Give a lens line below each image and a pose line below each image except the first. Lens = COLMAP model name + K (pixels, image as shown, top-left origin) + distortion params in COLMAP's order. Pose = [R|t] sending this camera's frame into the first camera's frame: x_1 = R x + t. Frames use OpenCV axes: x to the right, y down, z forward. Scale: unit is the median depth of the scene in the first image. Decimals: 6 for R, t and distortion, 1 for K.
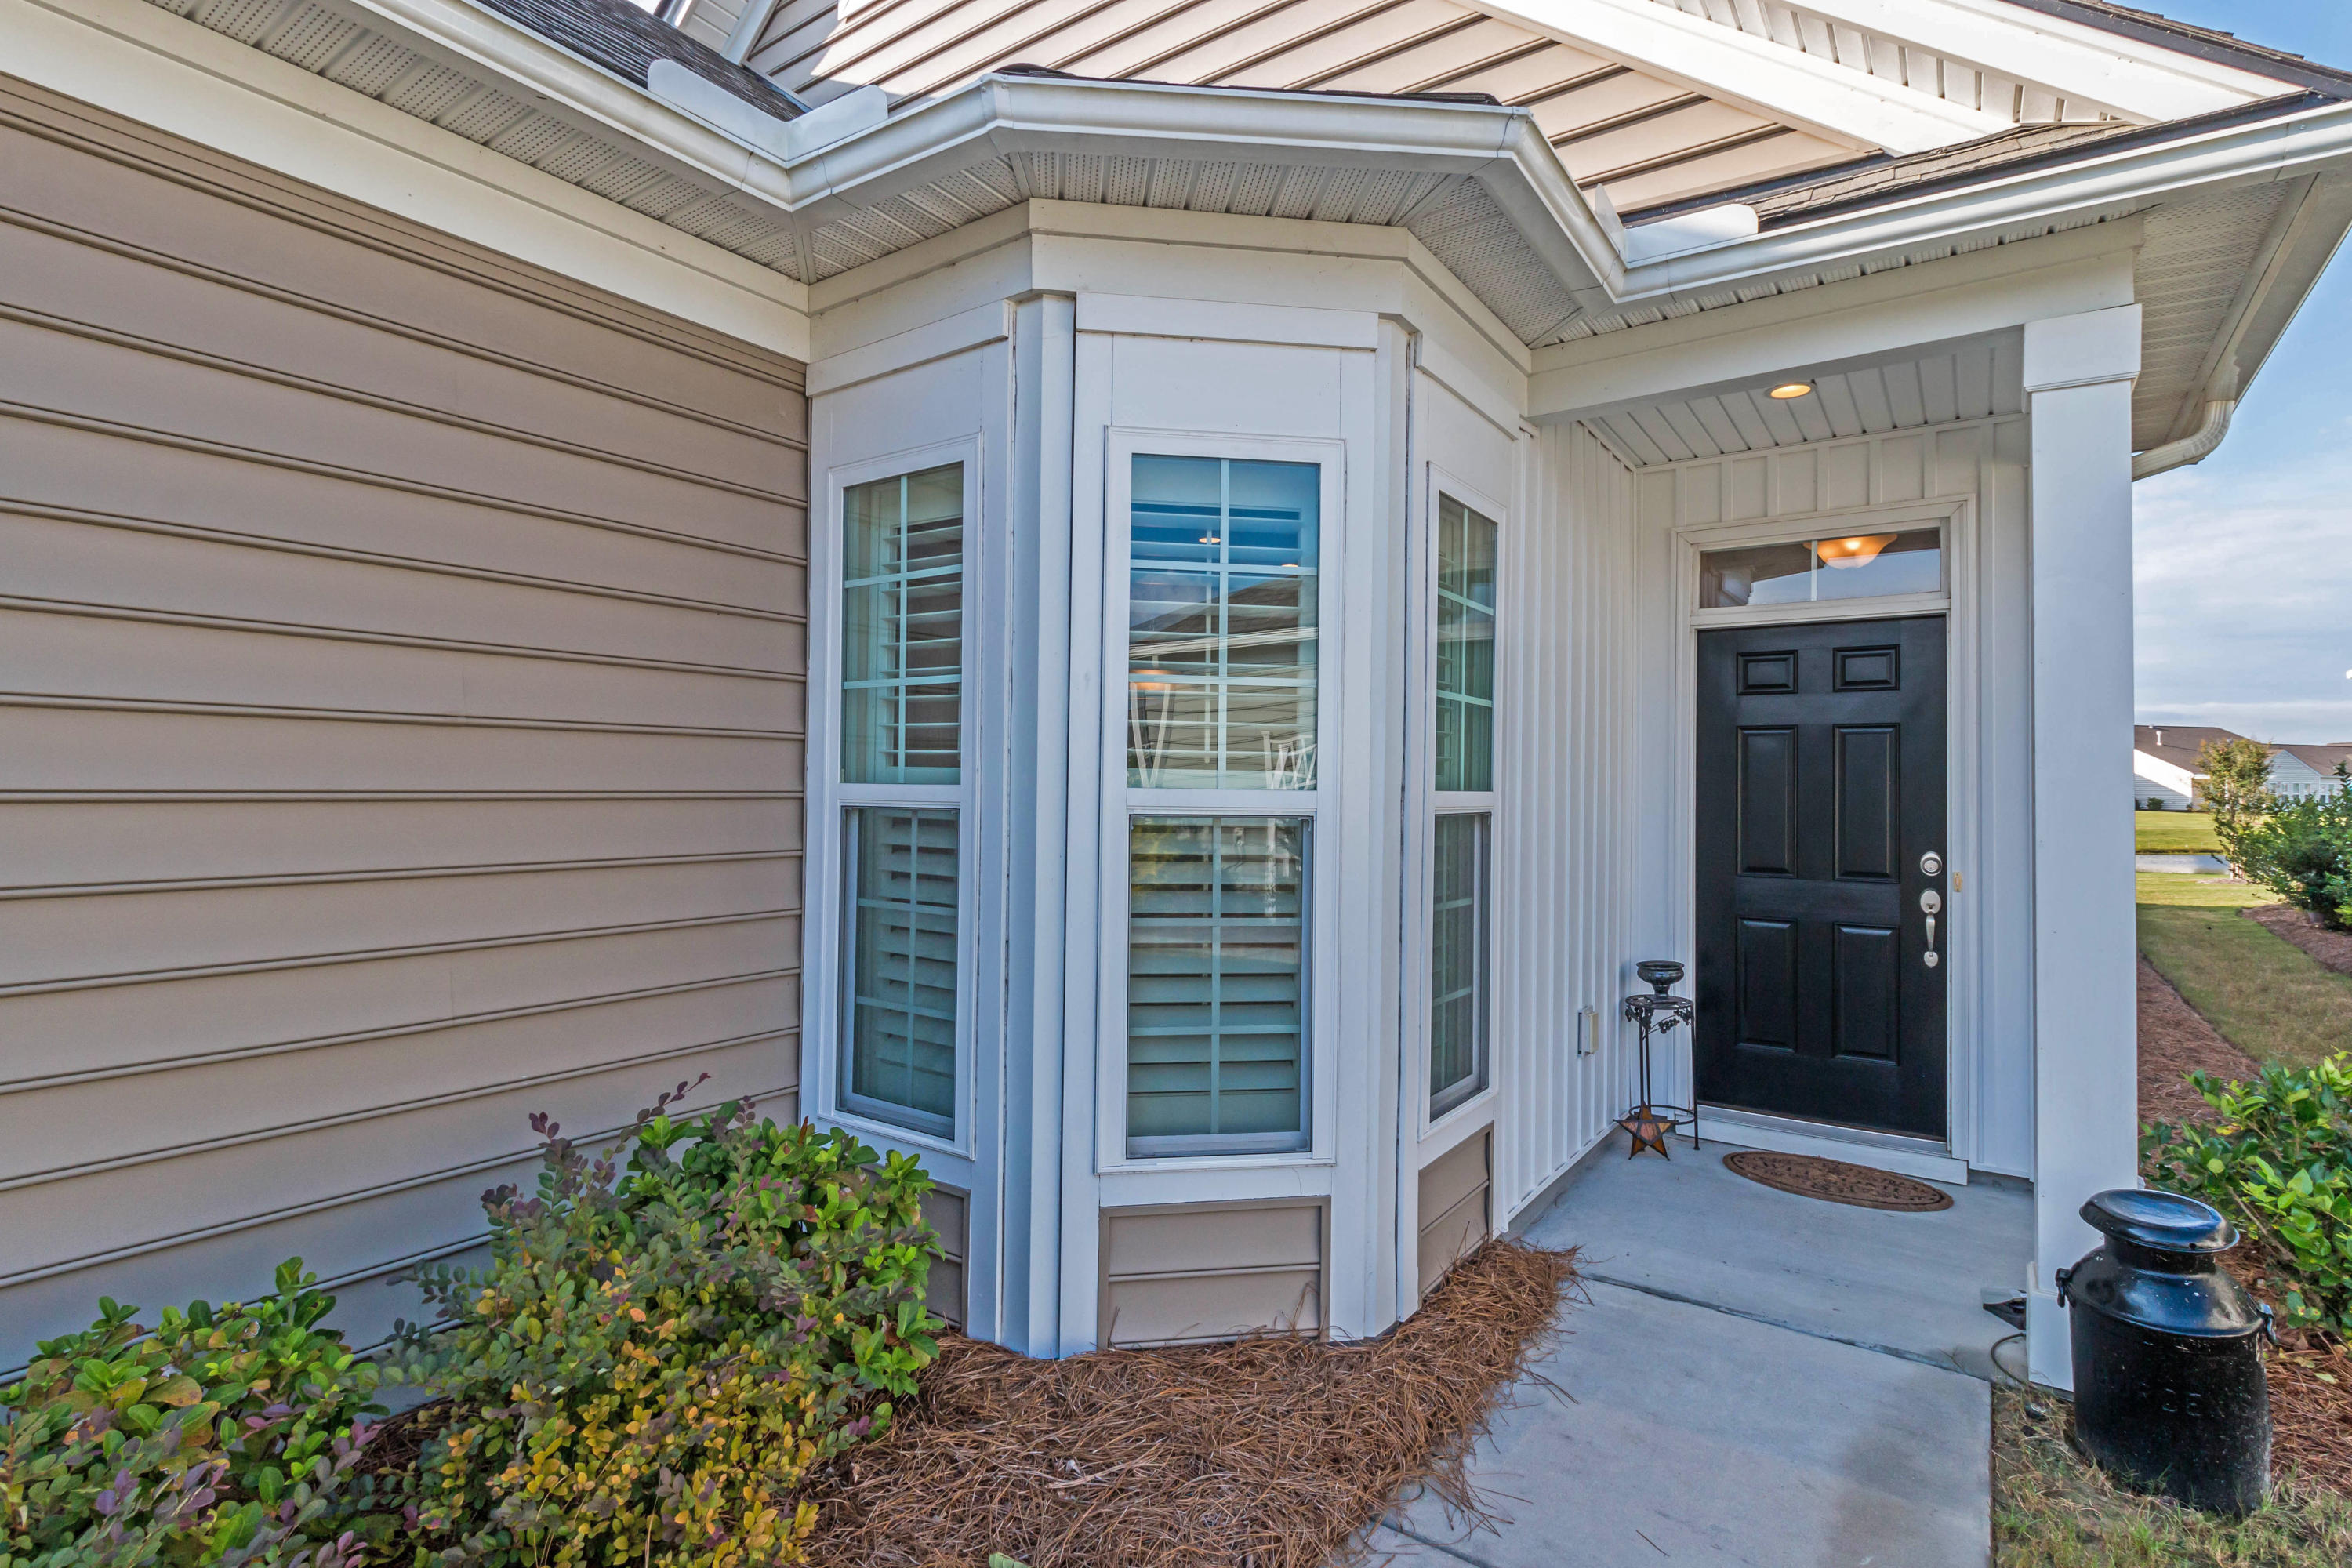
lens RADIAL K [[1087.6, 0, 1173.3], [0, 1087.6, 763.8], [0, 0, 1]] dist [0.003172, 0.000601]
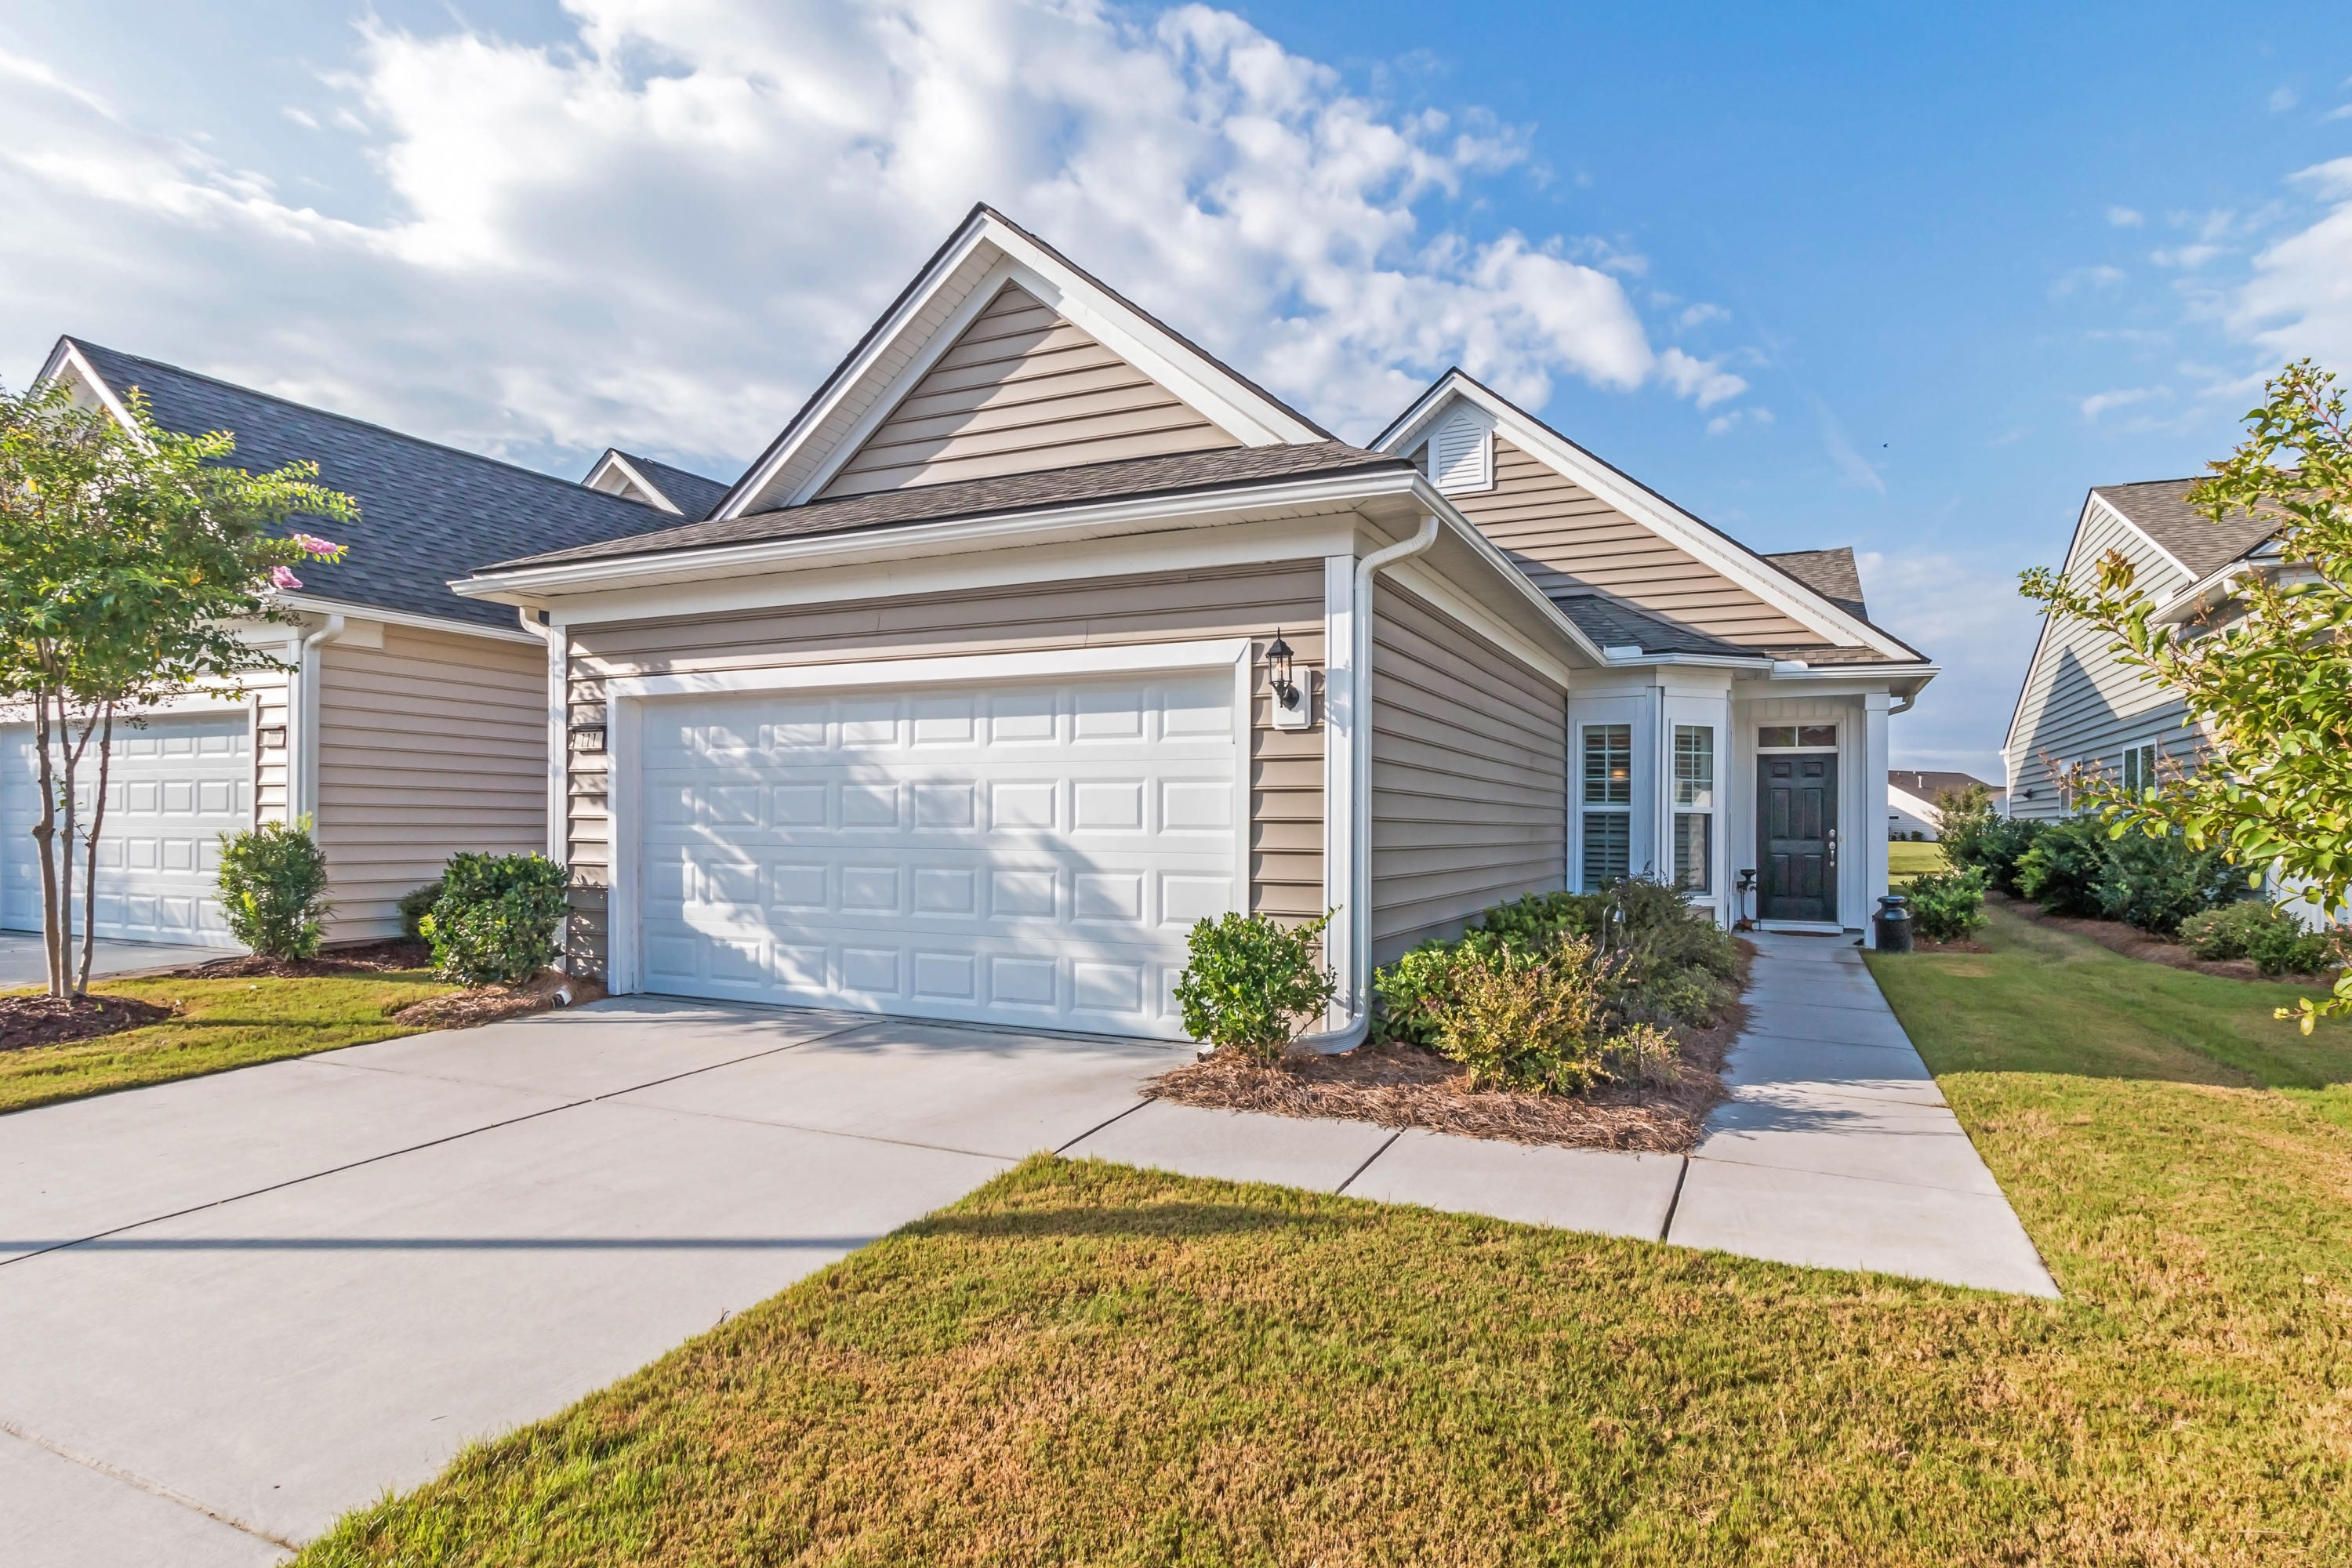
lens RADIAL K [[1268.9, 0, 1176.0], [0, 1268.9, 784.0], [0, 0, 1]] dist [0.001471, 0.000342]
pose [[0.979918, 0.007190, 0.199273, -1.797569], [-0.004933, 0.999918, -0.011823, 0.003455], [-0.199342, 0.010603, 0.979873, -2.100078]]
